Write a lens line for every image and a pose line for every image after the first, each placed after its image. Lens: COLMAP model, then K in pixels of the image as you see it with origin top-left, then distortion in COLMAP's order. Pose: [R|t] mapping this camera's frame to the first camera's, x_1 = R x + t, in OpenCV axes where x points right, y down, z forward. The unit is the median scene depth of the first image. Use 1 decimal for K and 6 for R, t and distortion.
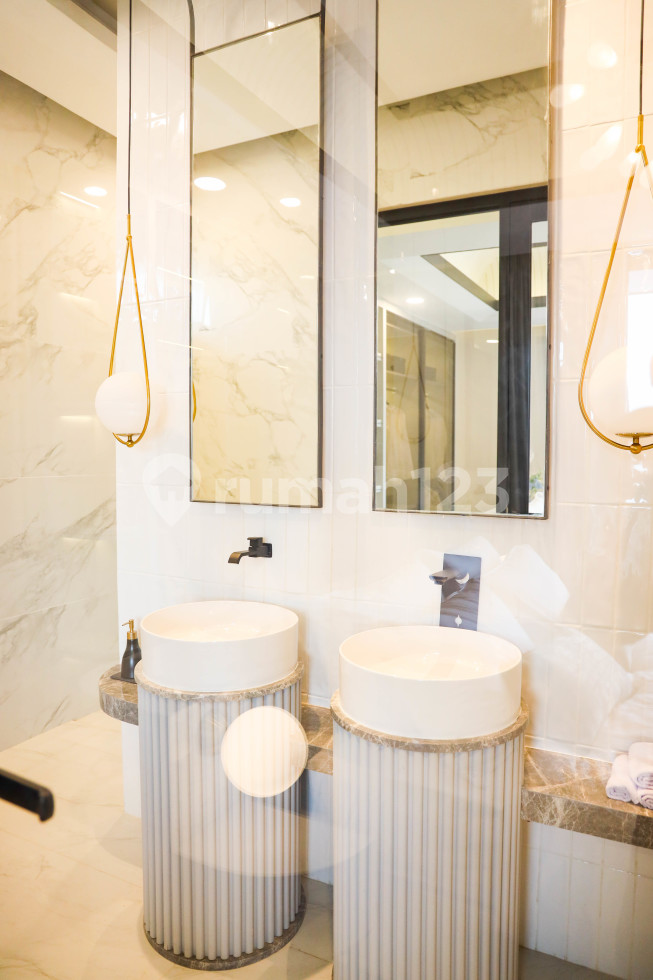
lens RADIAL K [[662.1, 0, 326.5], [0, 662.1, 490.0], [0, 0, 1]] dist [-0.103875, 0.086969]
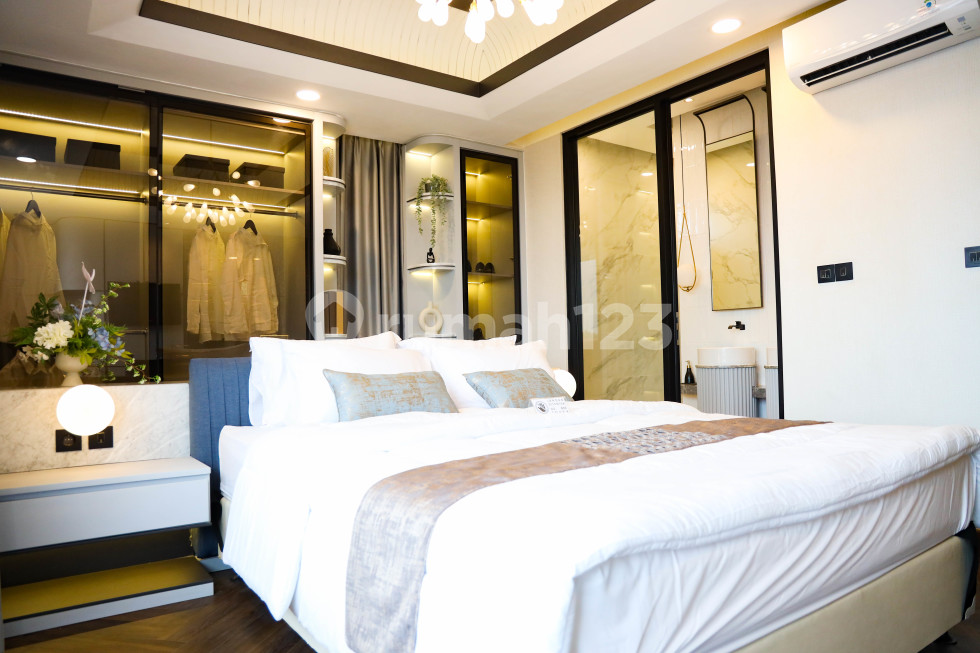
lens RADIAL K [[662.1, 0, 490.0], [0, 662.1, 326.5], [0, 0, 1]] dist [-0.103875, 0.086969]
pose [[0.885560, -0.042773, -0.462552, 0.176400], [0.002070, 0.996105, -0.088150, 0.253224], [0.464521, 0.077105, 0.882199, -1.405415]]
